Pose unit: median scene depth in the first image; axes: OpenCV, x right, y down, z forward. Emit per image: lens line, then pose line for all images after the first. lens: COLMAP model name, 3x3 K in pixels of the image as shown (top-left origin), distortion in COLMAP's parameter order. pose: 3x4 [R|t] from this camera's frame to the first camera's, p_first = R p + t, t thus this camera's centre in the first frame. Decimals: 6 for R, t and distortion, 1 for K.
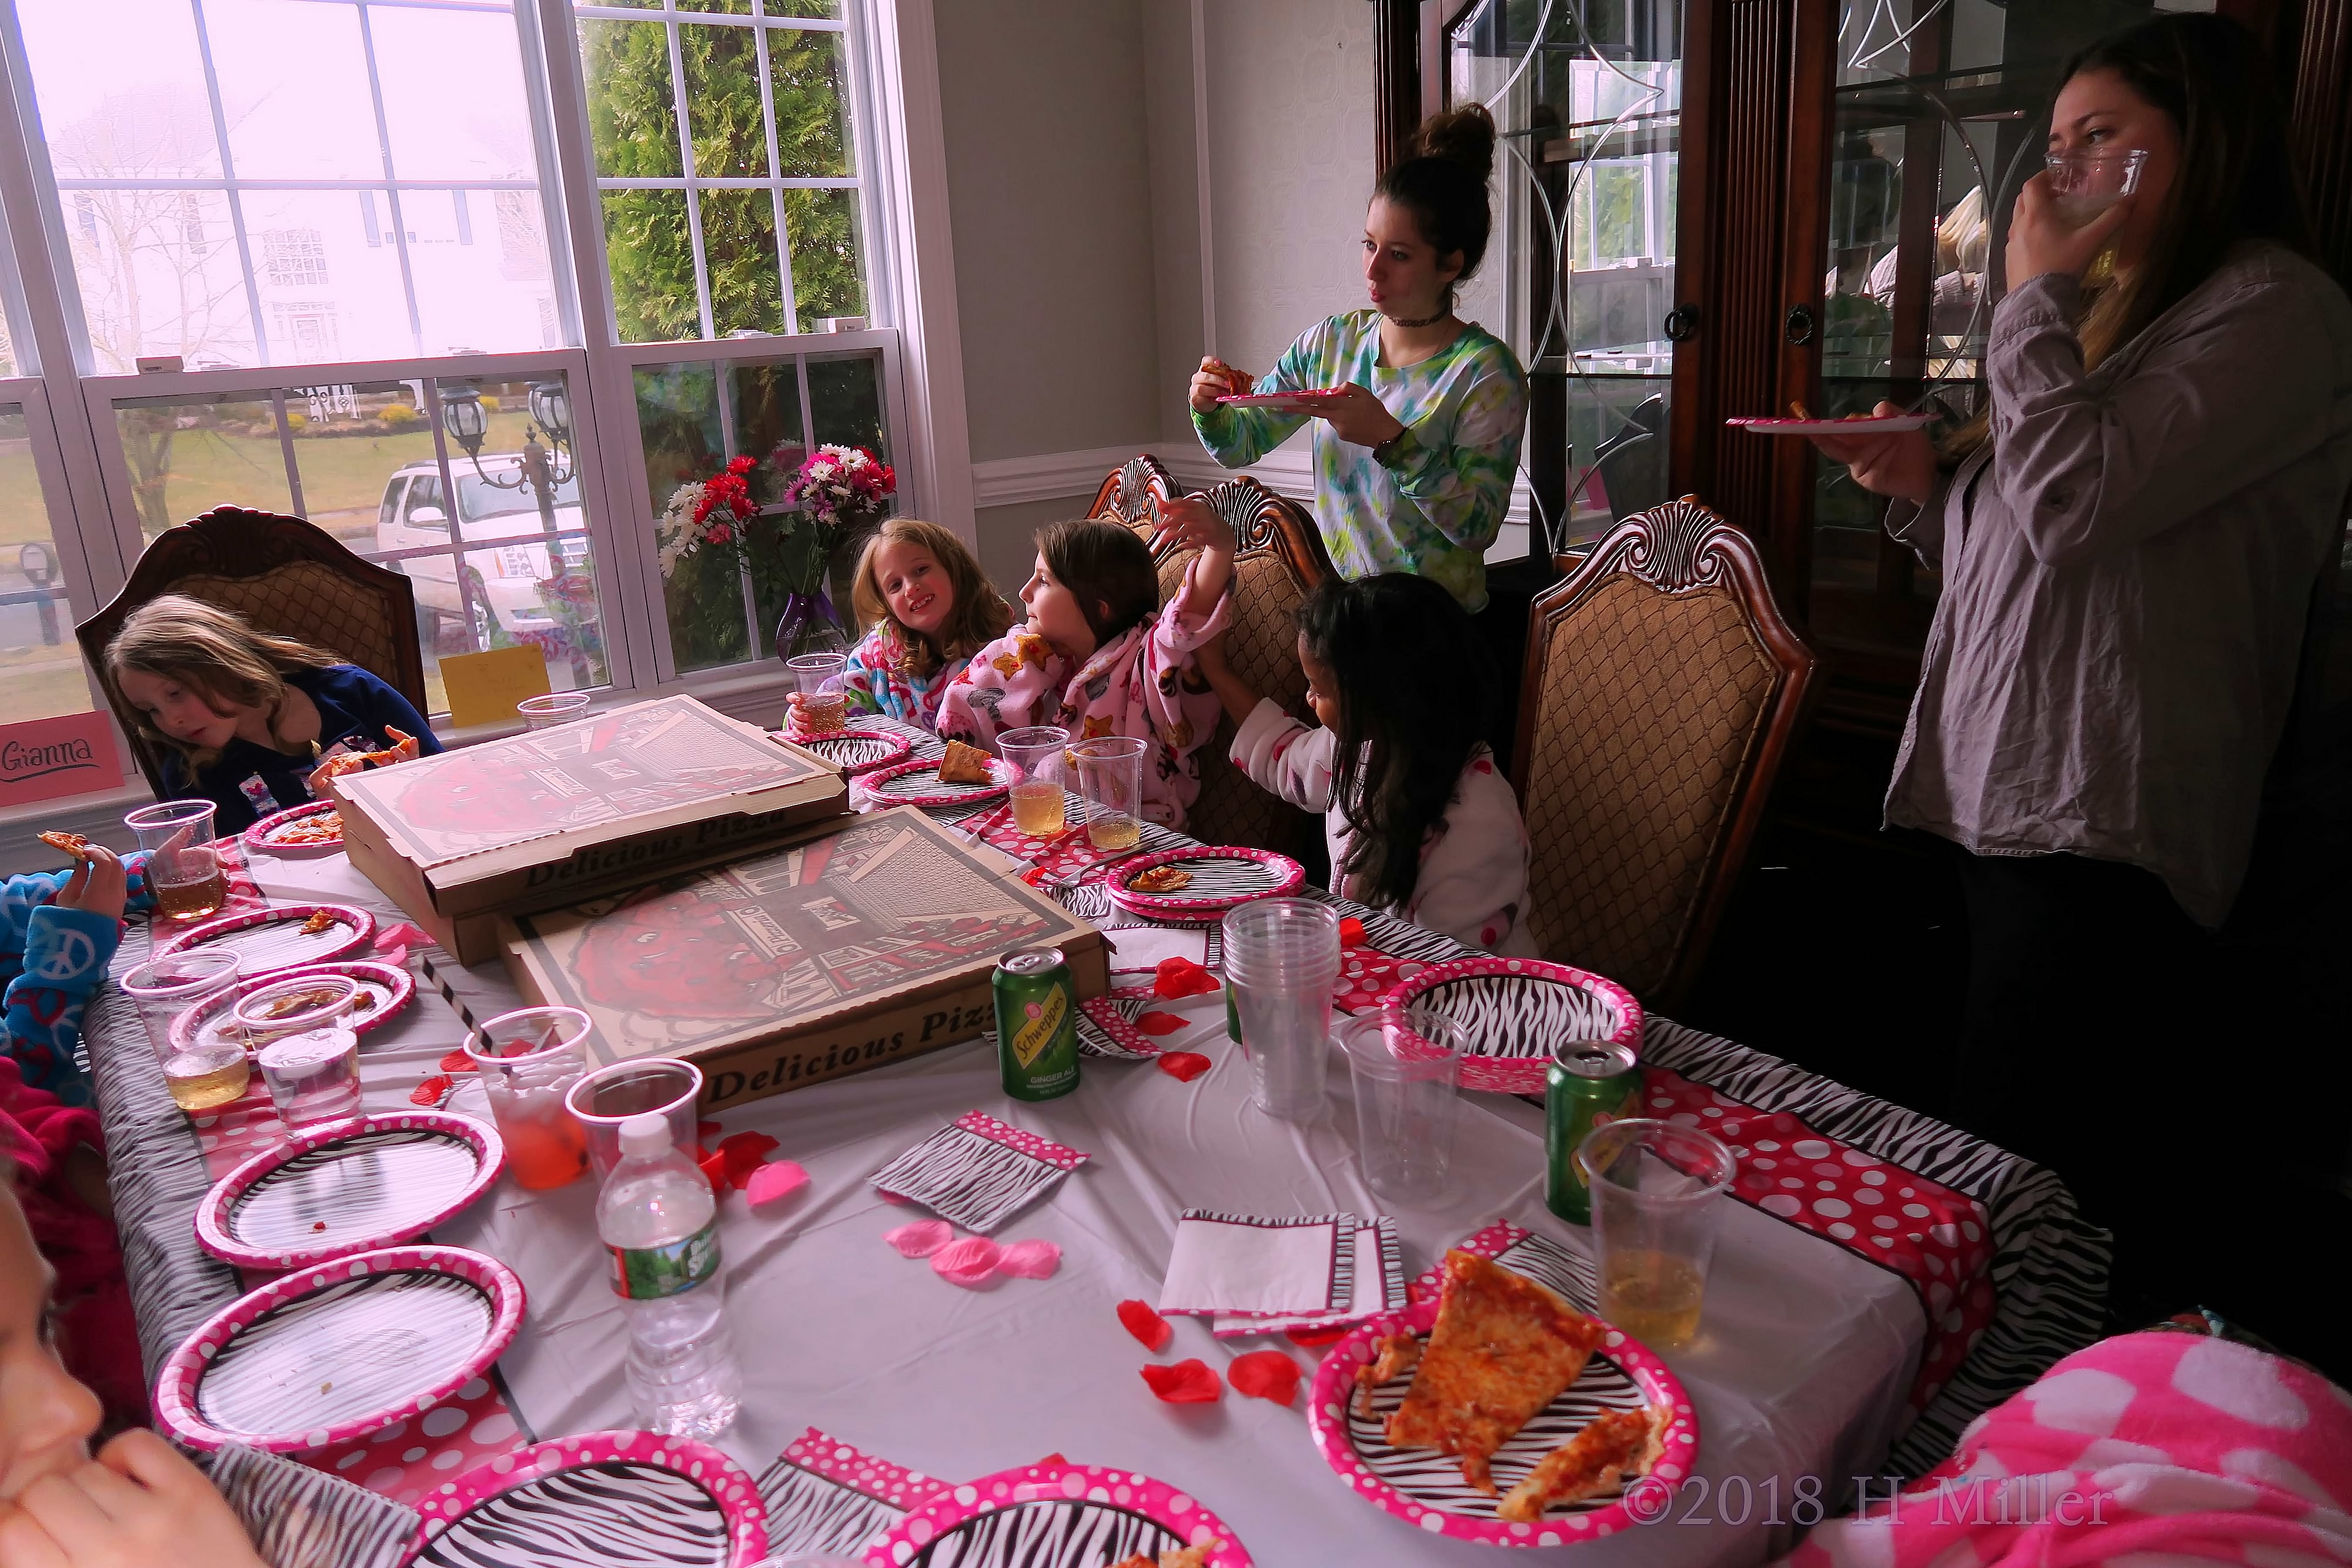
lens RADIAL K [[1582.1, 0, 1173.0], [0, 1582.1, 786.7], [0, 0, 1]] dist [-0.014662, 0.005441]
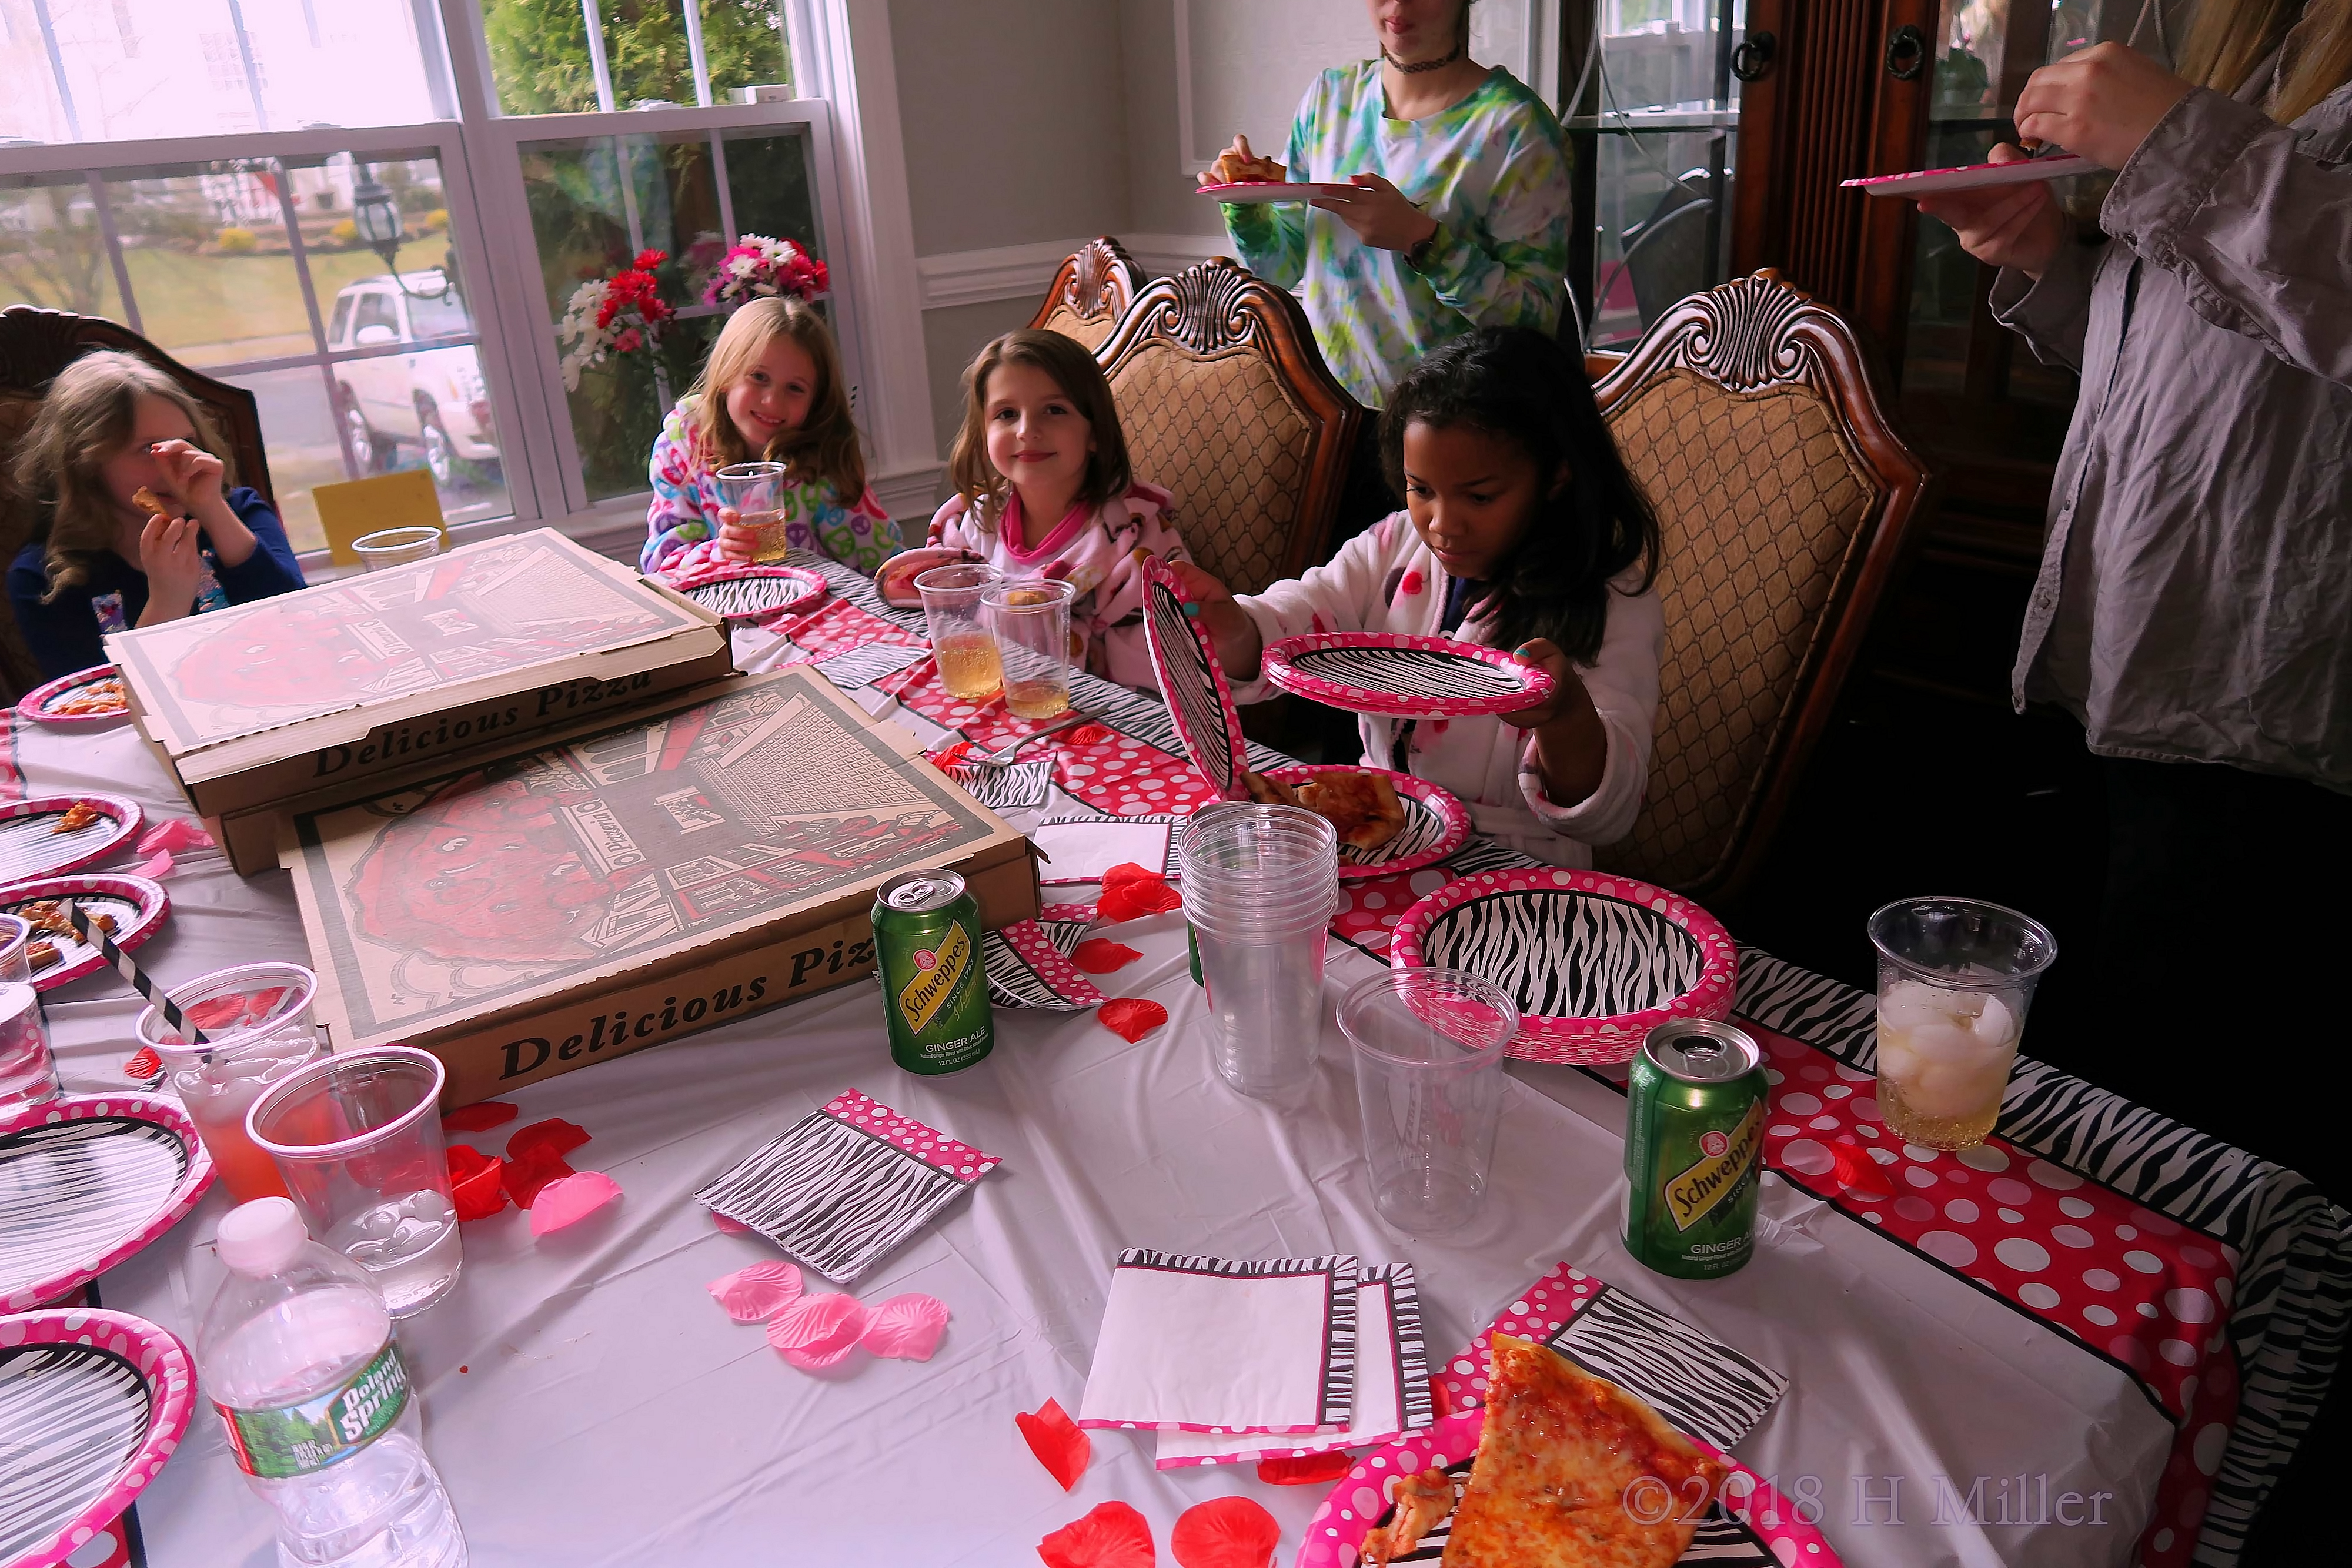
lens RADIAL K [[1582.1, 0, 1187.3], [0, 1582.1, 782.9], [0, 0, 1]] dist [-0.014662, 0.005441]
pose [[0.999851, -0.010429, 0.013739, 0.021955], [0.008888, 0.994132, 0.107807, -0.016699], [-0.014783, -0.107669, 0.994077, 0.226464]]
